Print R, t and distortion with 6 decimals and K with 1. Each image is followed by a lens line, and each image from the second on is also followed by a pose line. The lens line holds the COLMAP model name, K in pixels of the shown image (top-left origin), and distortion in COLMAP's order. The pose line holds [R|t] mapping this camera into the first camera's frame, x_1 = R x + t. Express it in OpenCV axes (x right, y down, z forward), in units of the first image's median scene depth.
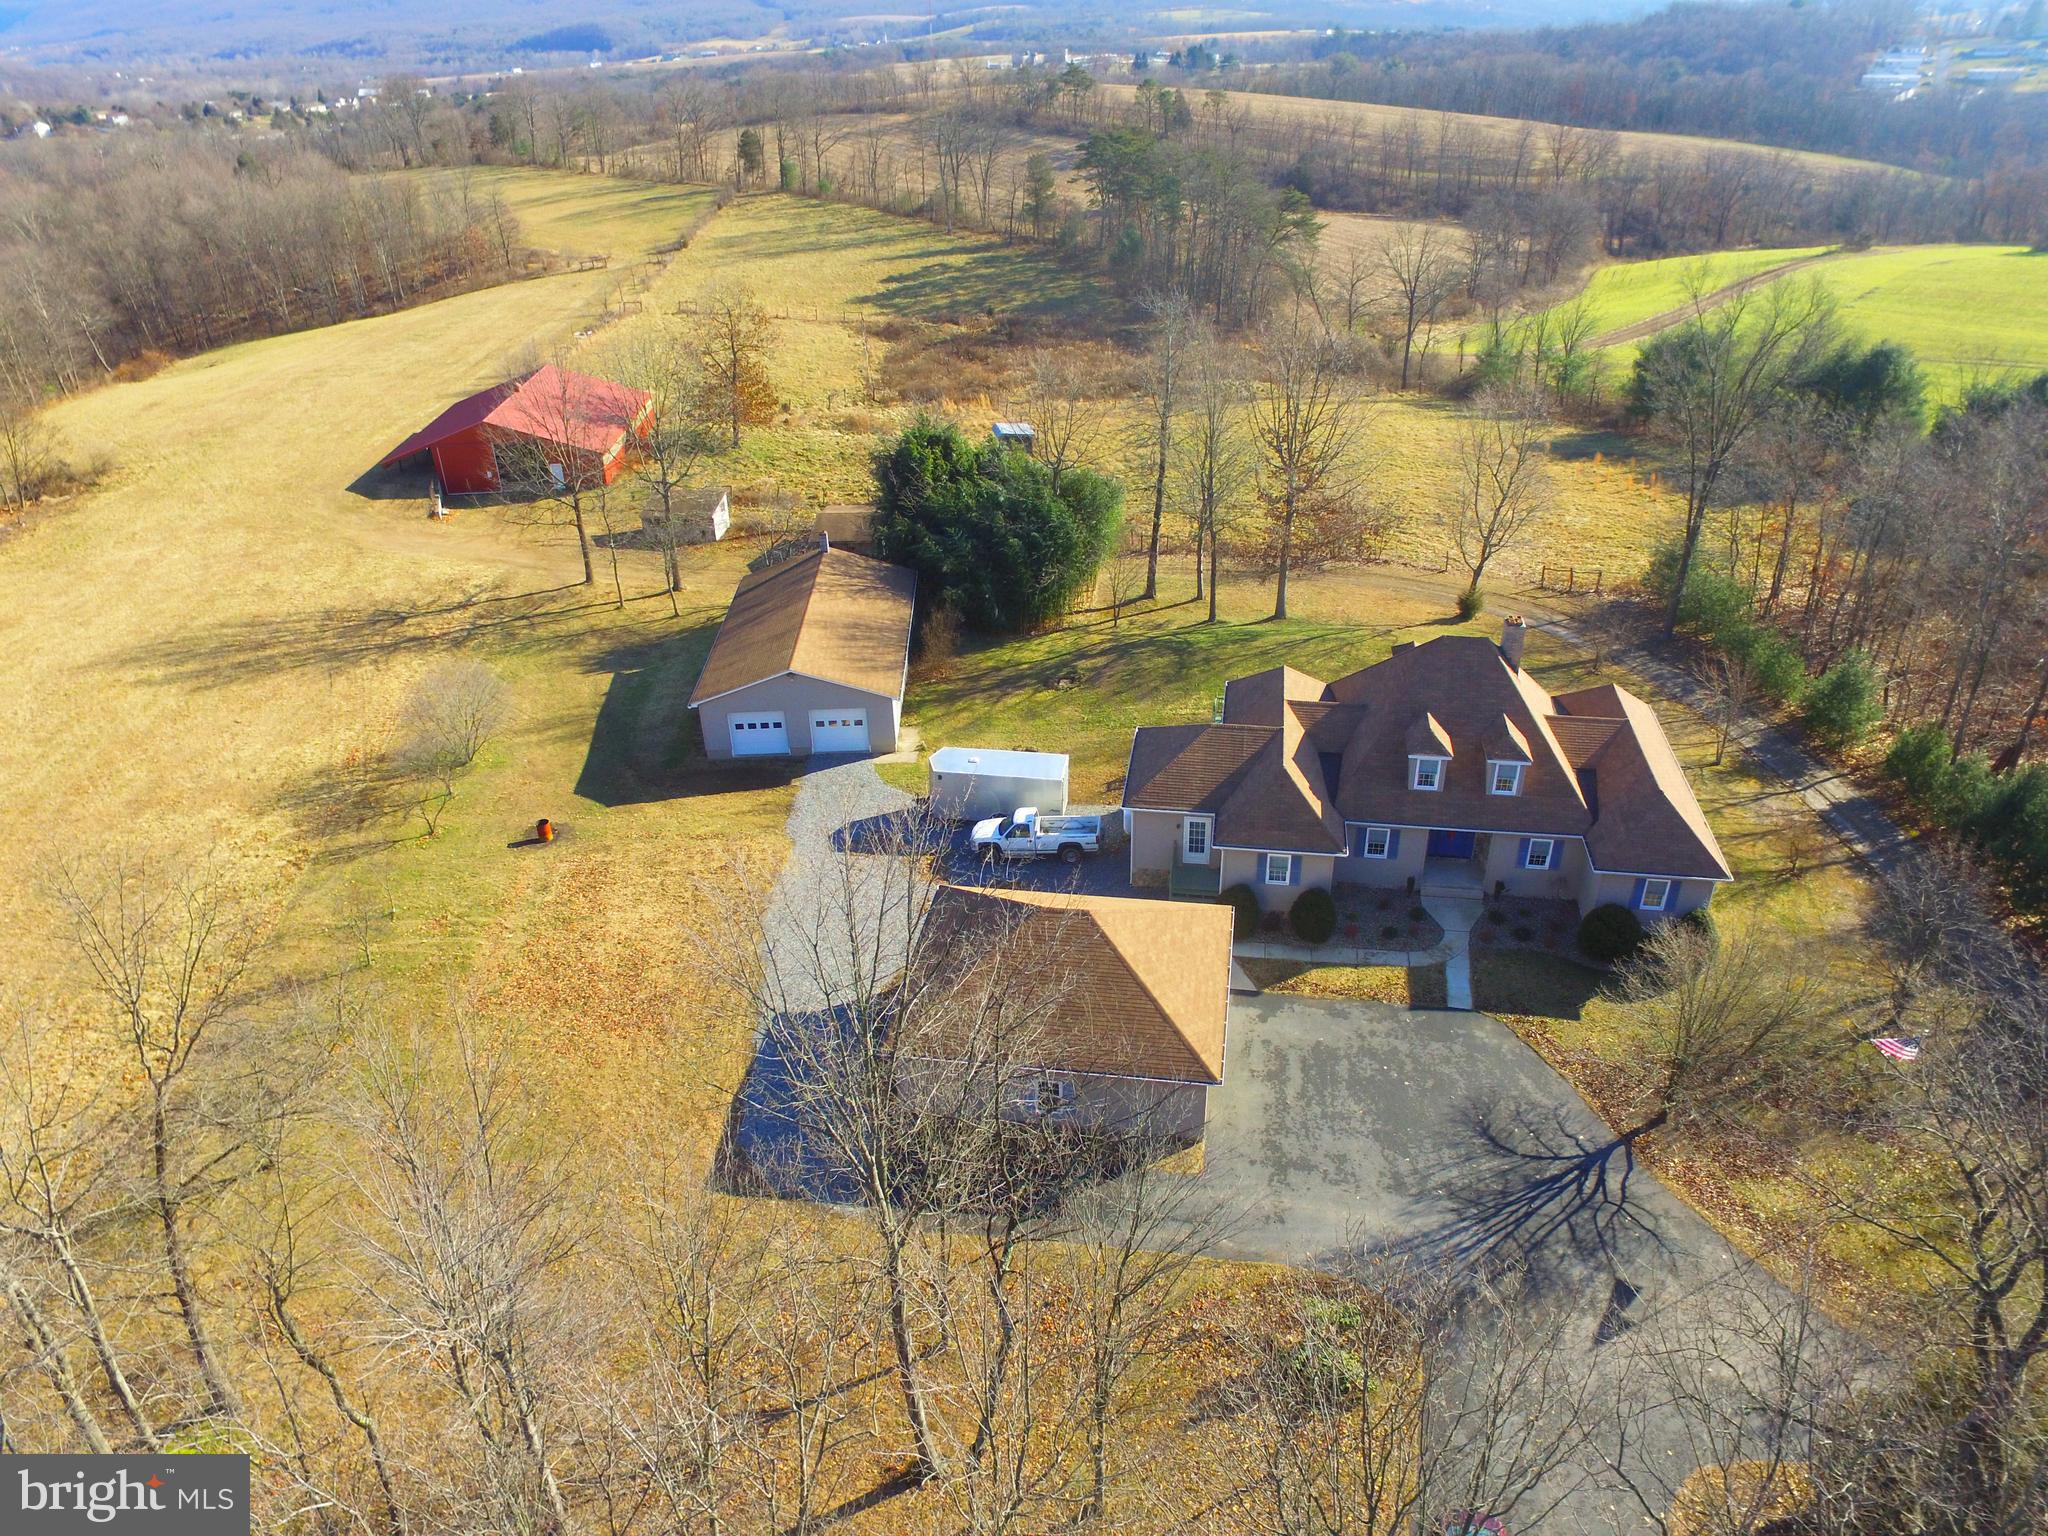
lens RADIAL K [[1394.5, 0, 1031.8], [0, 1394.5, 763.0], [0, 0, 1]] dist [-0.134811, 0.103298]
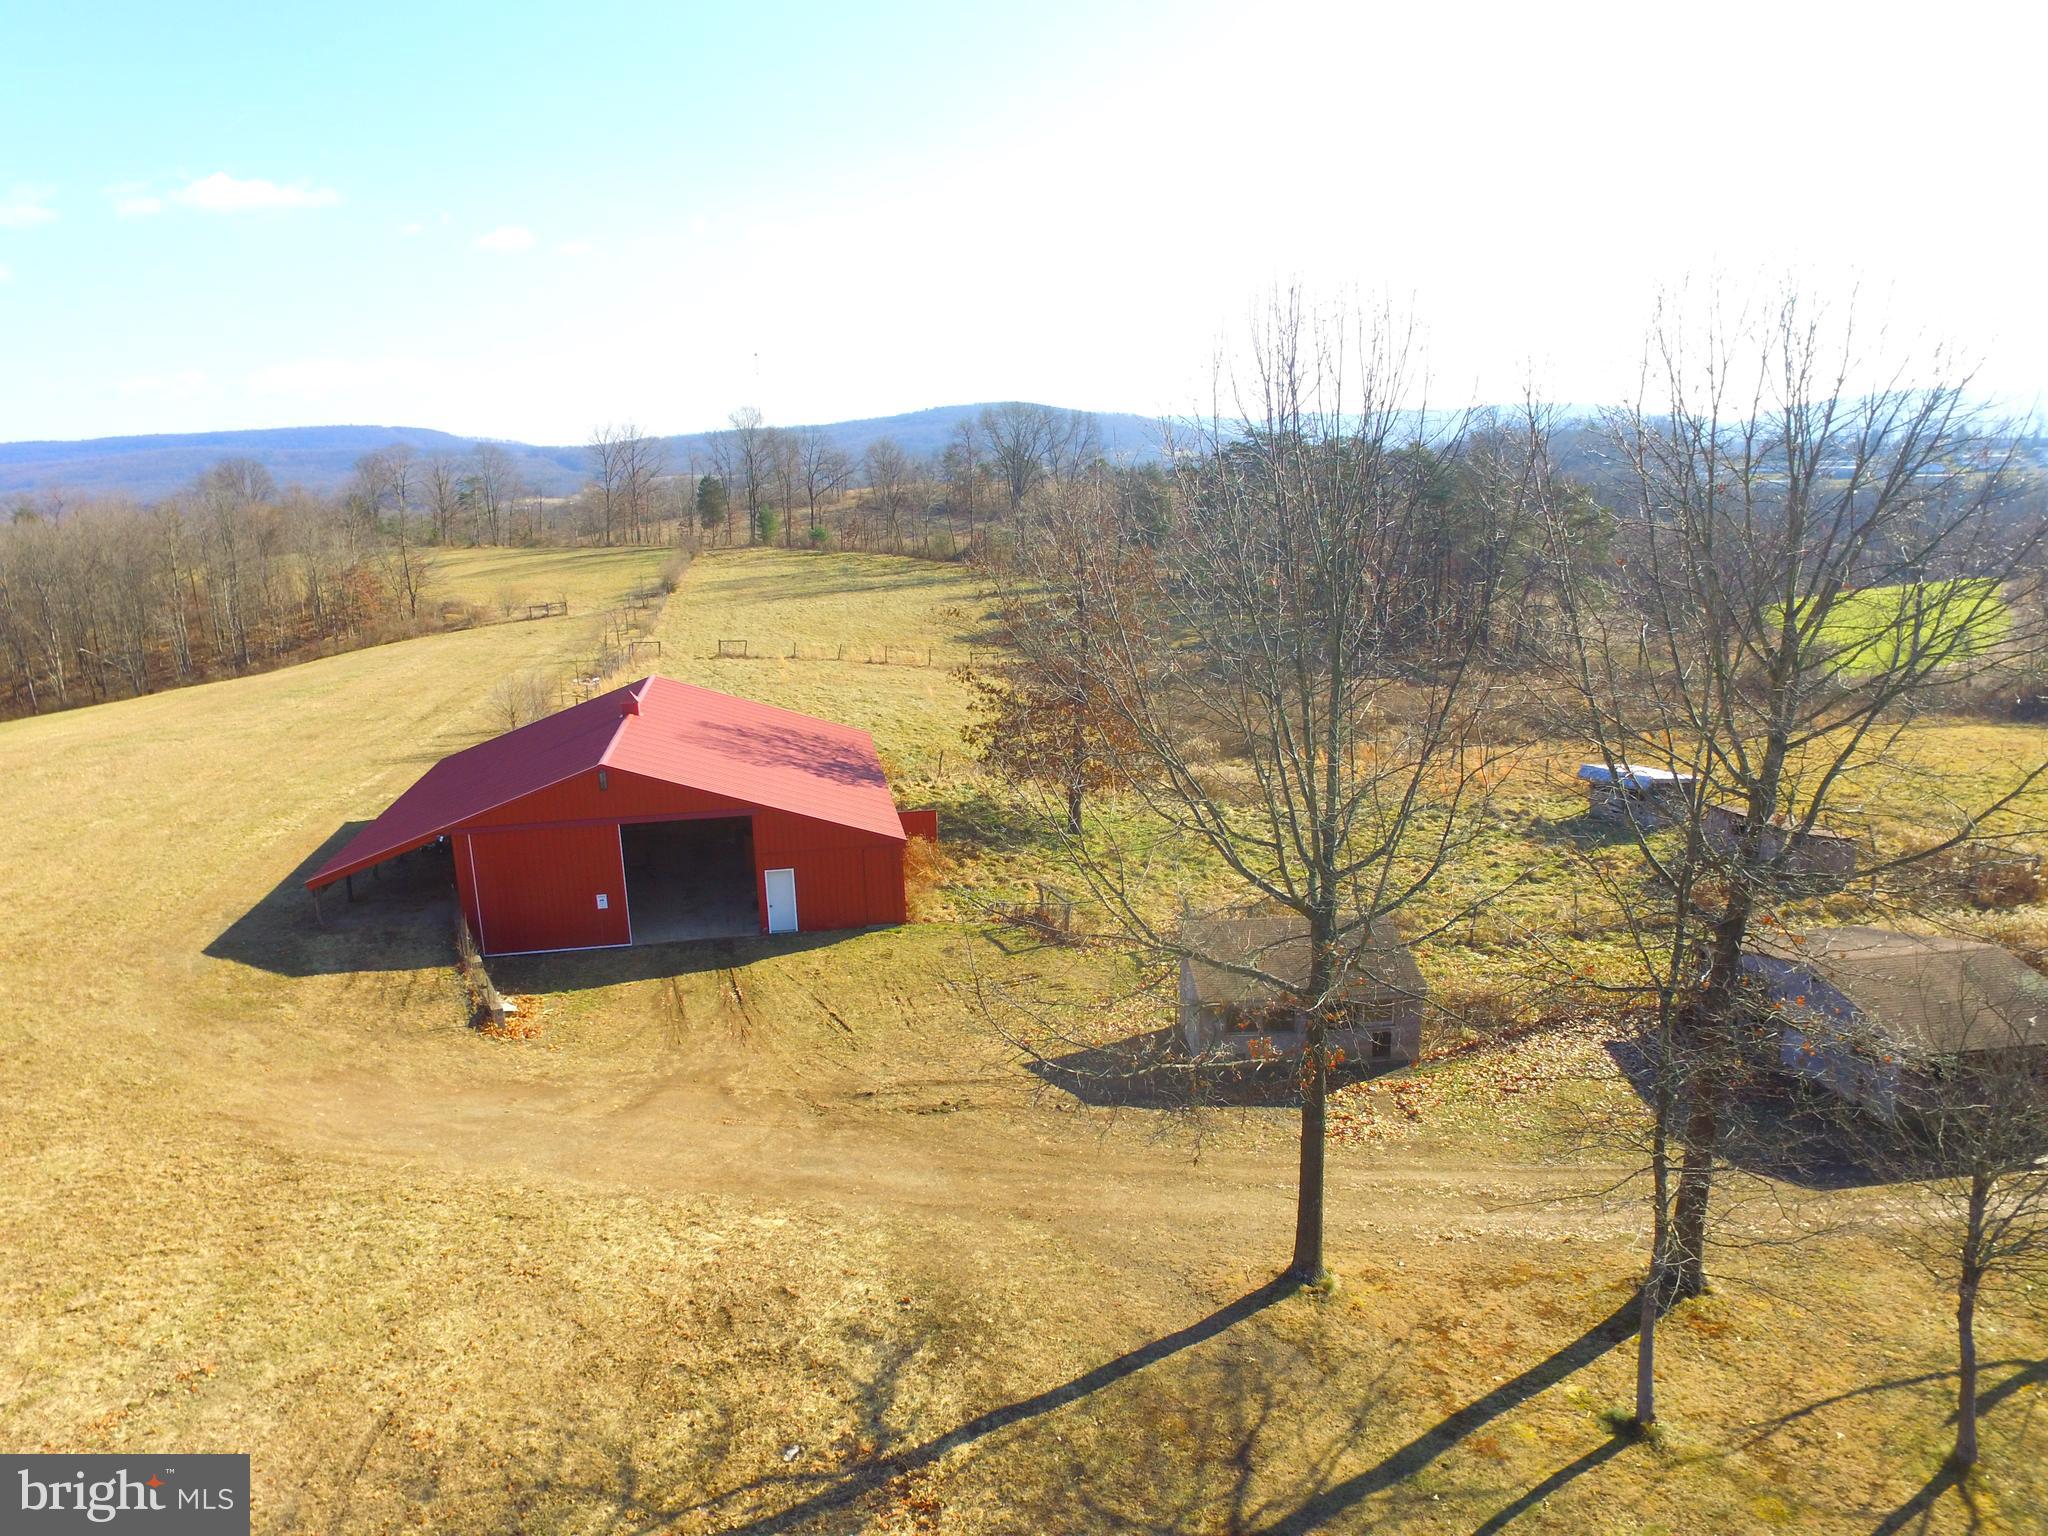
lens RADIAL K [[1394.5, 0, 1031.8], [0, 1394.5, 763.0], [0, 0, 1]] dist [-0.134811, 0.103298]
pose [[0.988675, -0.040168, 0.144597, -1.310450], [0.081610, 0.952497, -0.293411, -0.491424], [-0.125943, 0.301889, 0.944988, 2.384818]]
